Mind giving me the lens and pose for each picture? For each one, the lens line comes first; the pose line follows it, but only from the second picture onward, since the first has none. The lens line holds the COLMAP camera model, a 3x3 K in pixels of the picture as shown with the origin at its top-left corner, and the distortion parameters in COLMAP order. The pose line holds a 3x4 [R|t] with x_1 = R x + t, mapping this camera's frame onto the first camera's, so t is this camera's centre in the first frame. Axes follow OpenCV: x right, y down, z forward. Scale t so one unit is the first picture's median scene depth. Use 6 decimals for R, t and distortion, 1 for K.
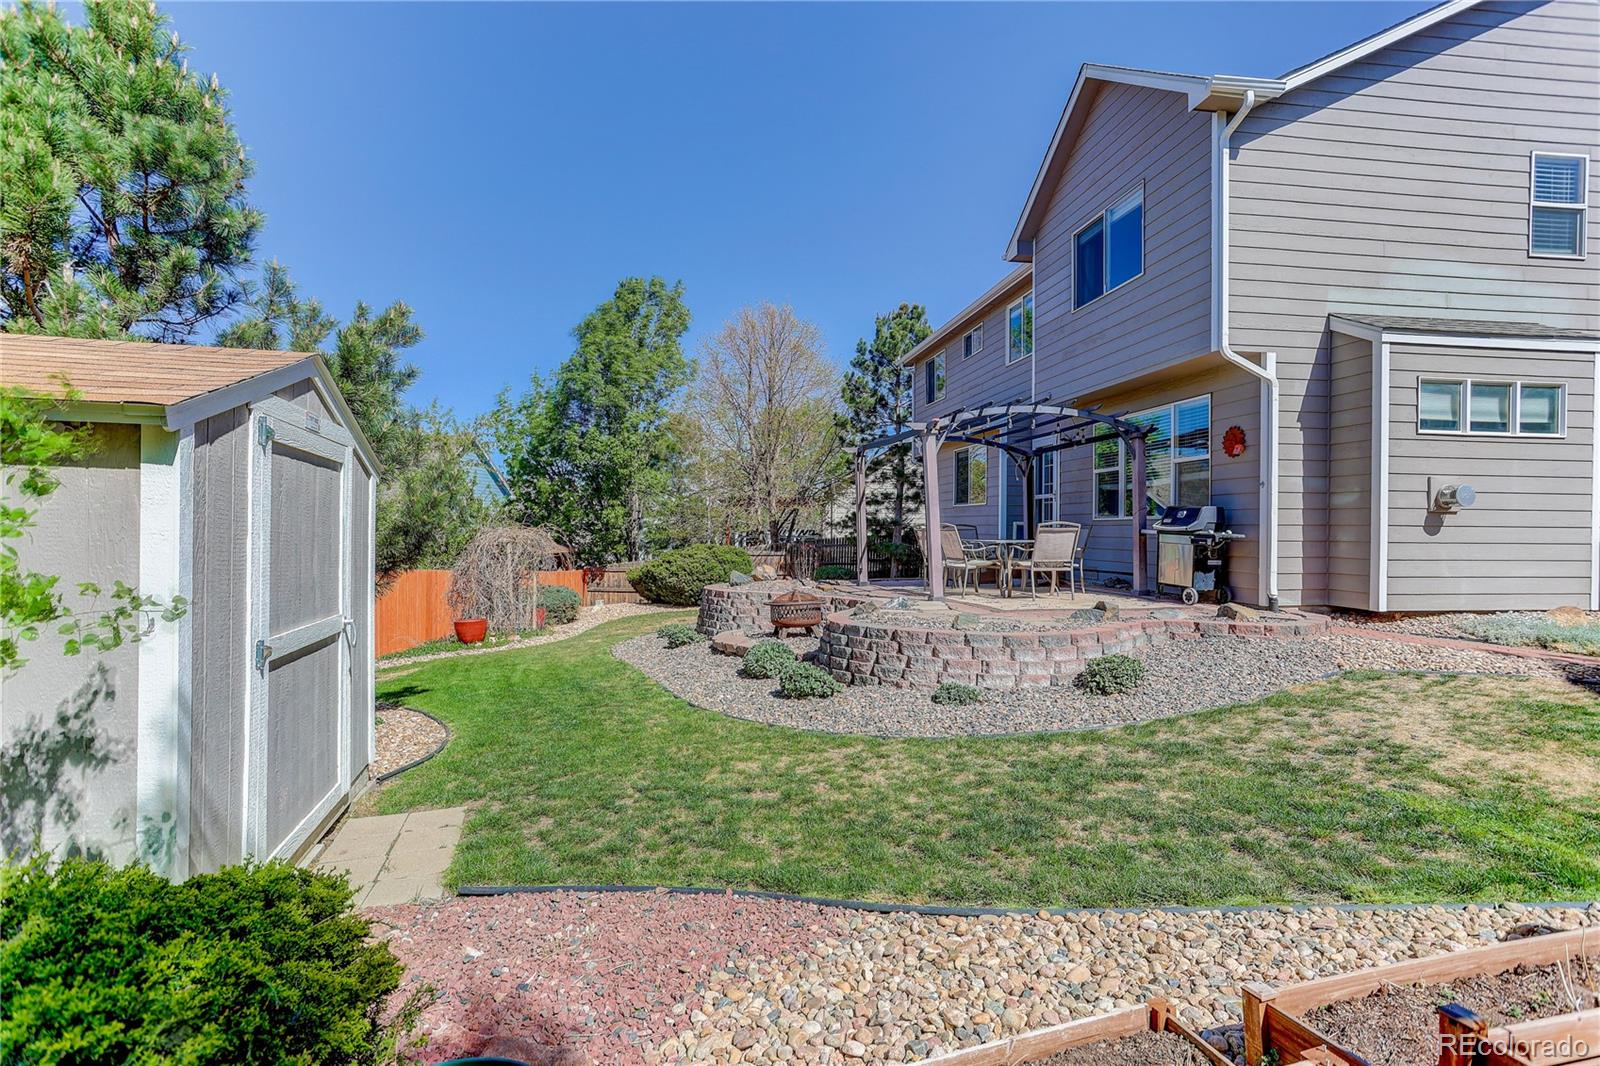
lens RADIAL K [[775.1, 0, 788.0], [0, 775.1, 530.5], [0, 0, 1]] dist [-0.055457, 0.035774]
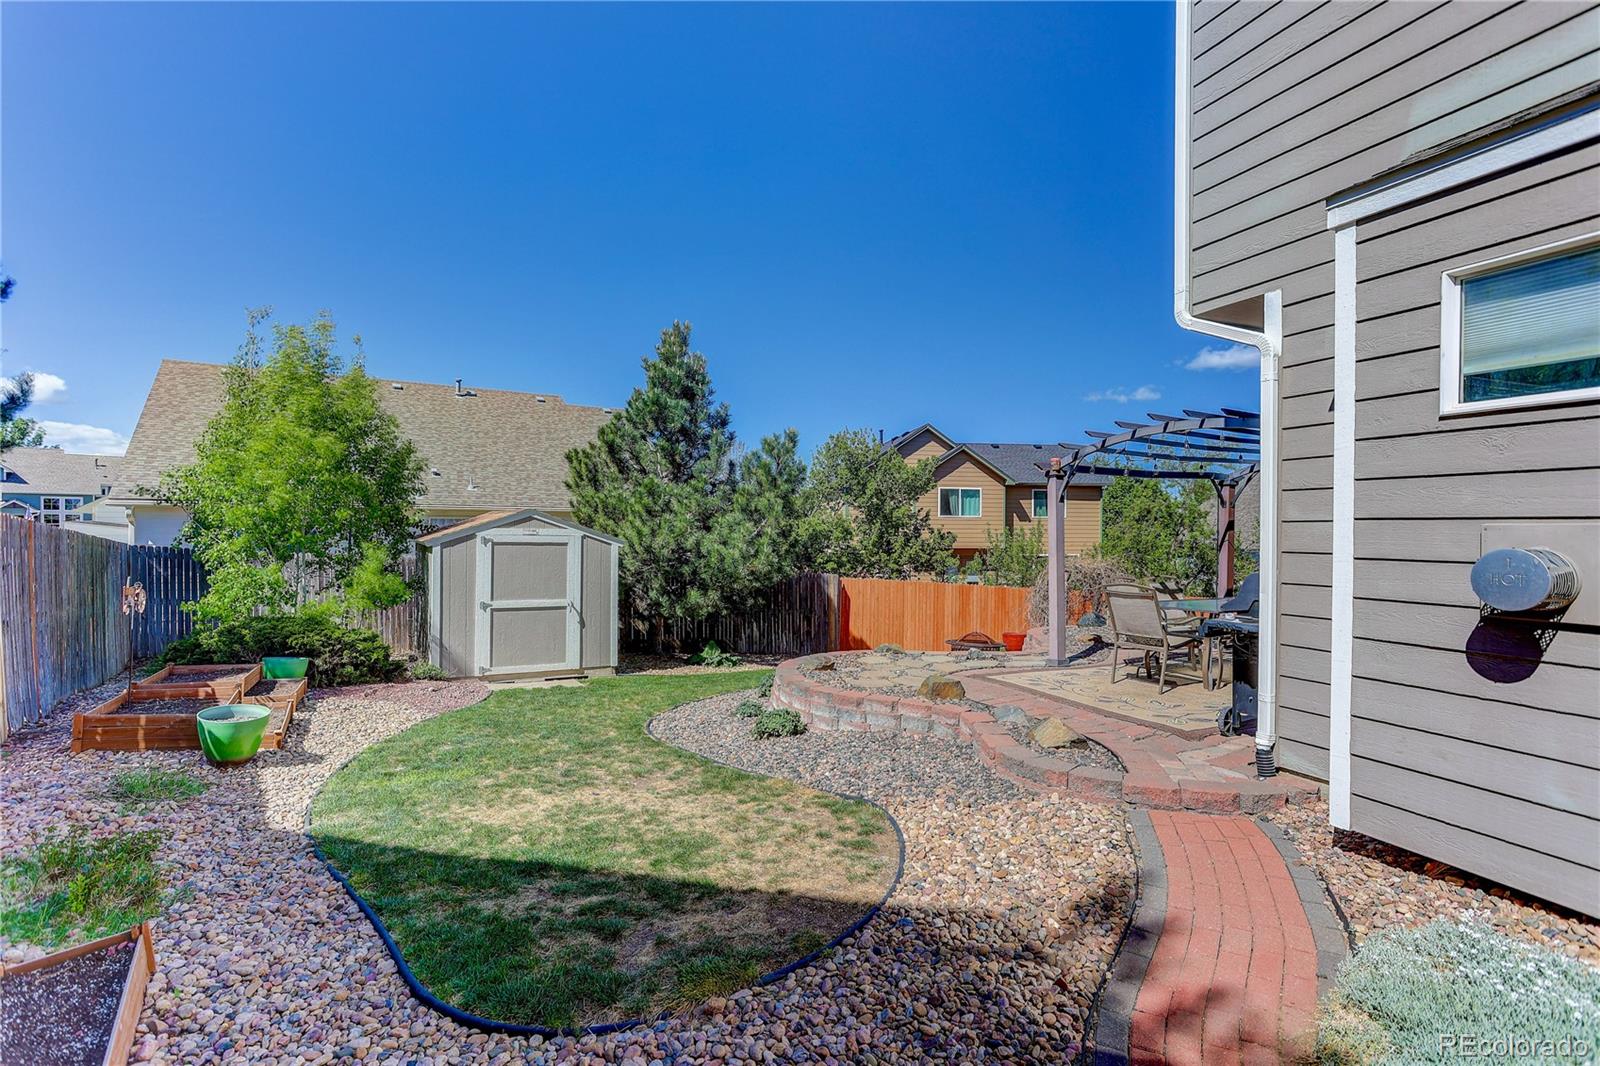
lens RADIAL K [[775.1, 0, 788.0], [0, 775.1, 530.5], [0, 0, 1]] dist [-0.055457, 0.035774]
pose [[0.239829, -0.005612, -0.970799, 1.128024], [-0.010843, 0.999905, -0.008459, -0.060826], [0.970755, 0.012555, 0.239745, 0.570097]]
